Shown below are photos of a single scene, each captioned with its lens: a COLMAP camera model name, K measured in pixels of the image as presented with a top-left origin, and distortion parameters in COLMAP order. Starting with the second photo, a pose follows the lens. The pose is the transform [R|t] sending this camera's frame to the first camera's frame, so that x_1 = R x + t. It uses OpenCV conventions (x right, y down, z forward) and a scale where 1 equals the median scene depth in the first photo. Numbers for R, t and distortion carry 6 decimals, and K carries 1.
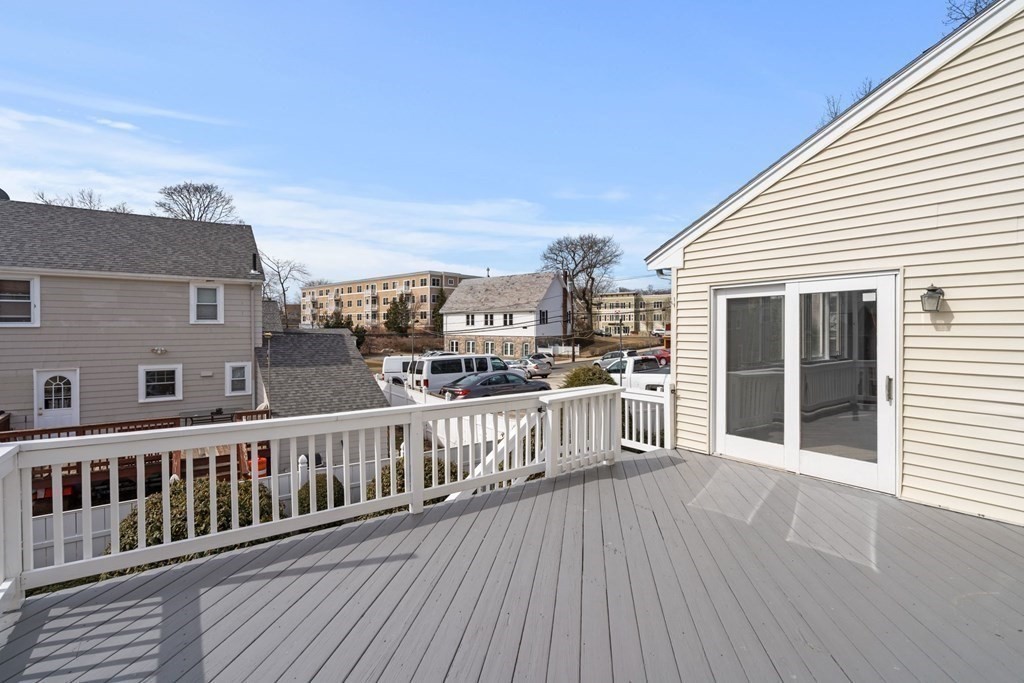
lens RADIAL K [[466.8, 0, 514.1], [0, 466.8, 331.6], [0, 0, 1]] dist [-0.001651, 0.000285]
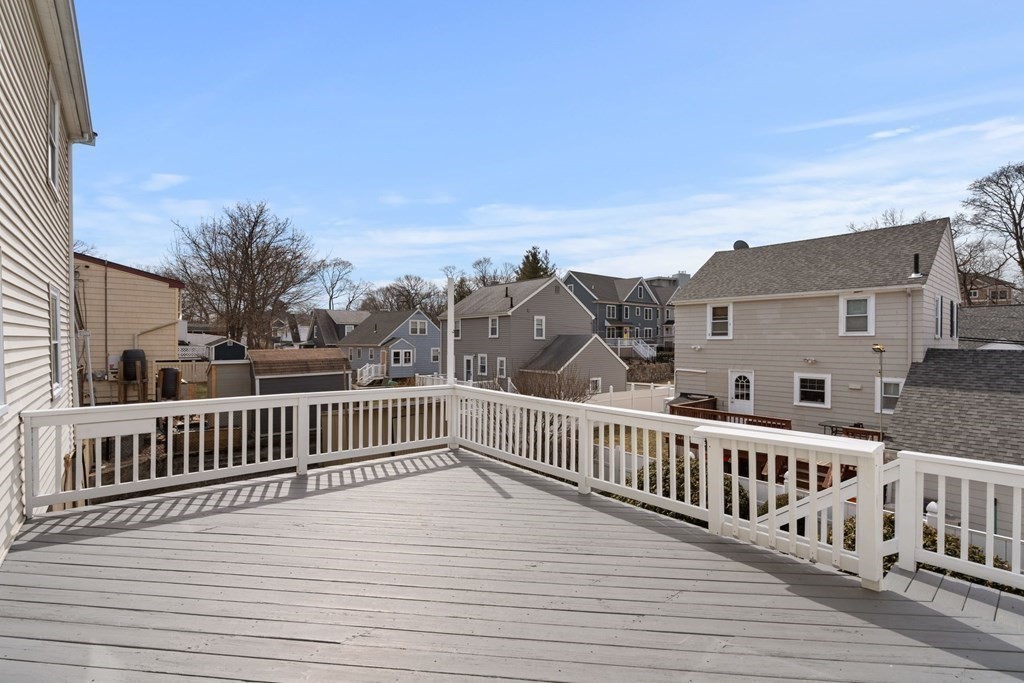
lens RADIAL K [[470.3, 0, 510.6], [0, 470.3, 339.5], [0, 0, 1]] dist [-0.001456, 0.000785]
pose [[0.068910, -0.000379, -0.997623, 0.634920], [-0.008266, 0.999965, -0.000951, -0.004231], [0.997589, 0.008312, 0.068905, 0.463128]]
